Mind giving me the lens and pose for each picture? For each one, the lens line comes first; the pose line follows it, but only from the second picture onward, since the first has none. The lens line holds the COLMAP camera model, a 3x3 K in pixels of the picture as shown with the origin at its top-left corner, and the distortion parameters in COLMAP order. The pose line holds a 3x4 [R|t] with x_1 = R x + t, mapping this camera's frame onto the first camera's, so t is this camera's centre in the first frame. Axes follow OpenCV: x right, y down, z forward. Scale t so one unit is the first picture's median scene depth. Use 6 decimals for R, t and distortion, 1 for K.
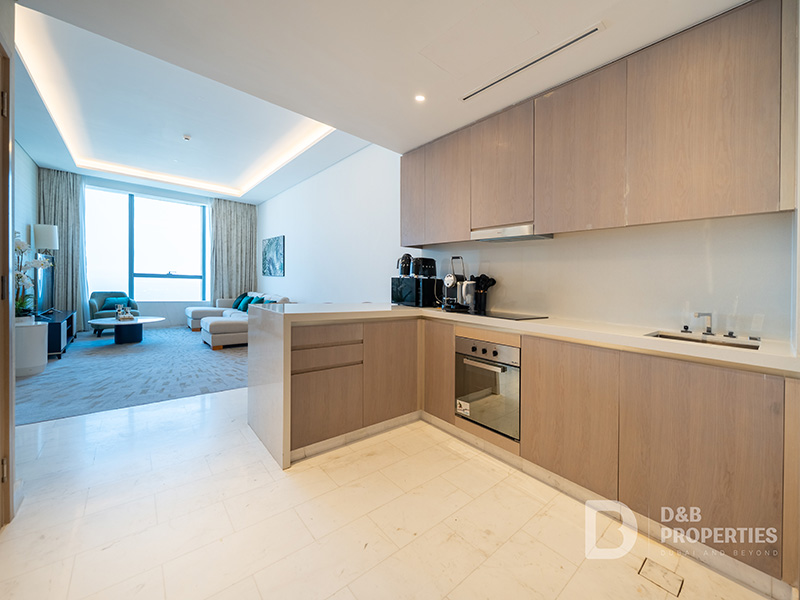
lens RADIAL K [[313.2, 0, 403.4], [0, 313.2, 306.2], [0, 0, 1]] dist [-0.000343, -0.000256]
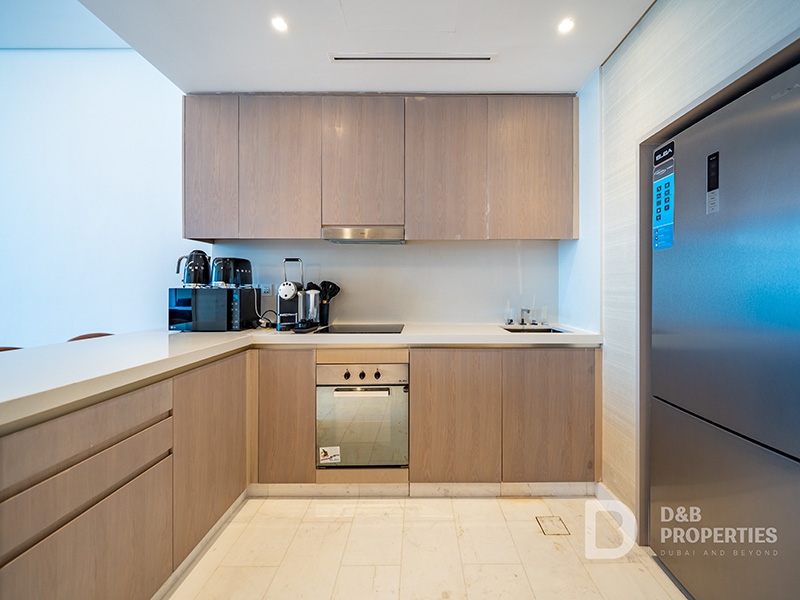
lens RADIAL K [[322.5, 0, 426.4], [0, 322.5, 292.5], [0, 0, 1]] dist [-0.000174, -0.000110]
pose [[0.645529, -0.042195, 0.762569, -0.189611], [0.081474, 0.996580, -0.013826, -0.033788], [-0.759378, 0.071054, 0.646759, 0.221568]]
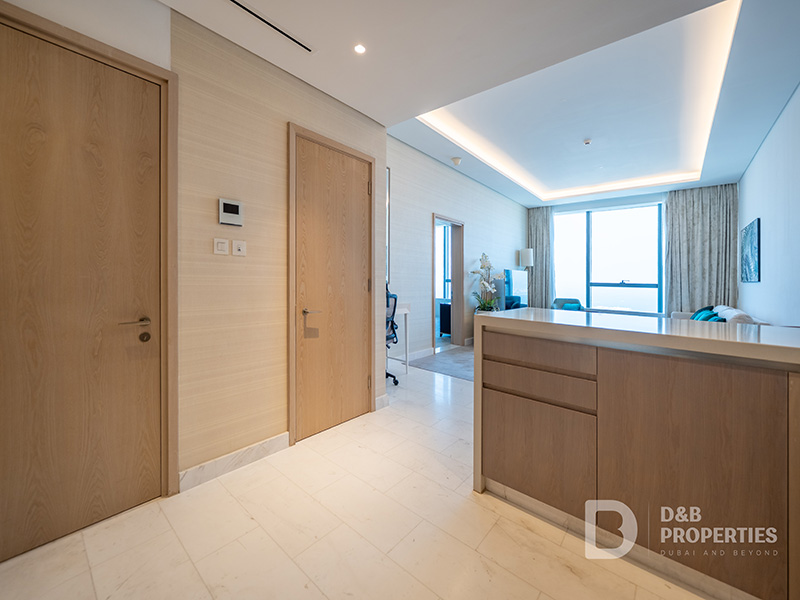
lens RADIAL K [[322.2, 0, 399.5], [0, 322.2, 283.7], [0, 0, 1]] dist [-0.001212, -0.000426]
pose [[0.144365, -0.019136, -0.989339, 0.305799], [-0.092502, 0.995174, -0.032747, -0.007744], [0.985191, 0.096244, 0.141898, 0.388616]]
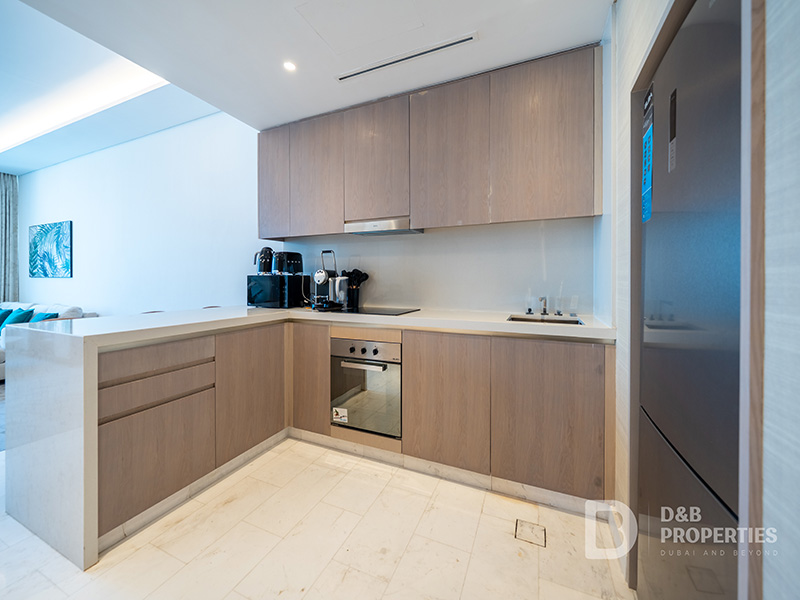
lens RADIAL K [[322.2, 0, 399.5], [0, 322.2, 283.7], [0, 0, 1]] dist [-0.001212, -0.000426]
pose [[0.905916, -0.042150, 0.421355, -0.031370], [0.064981, 0.997086, -0.039969, -0.008229], [-0.418442, 0.063589, 0.906015, 0.052192]]
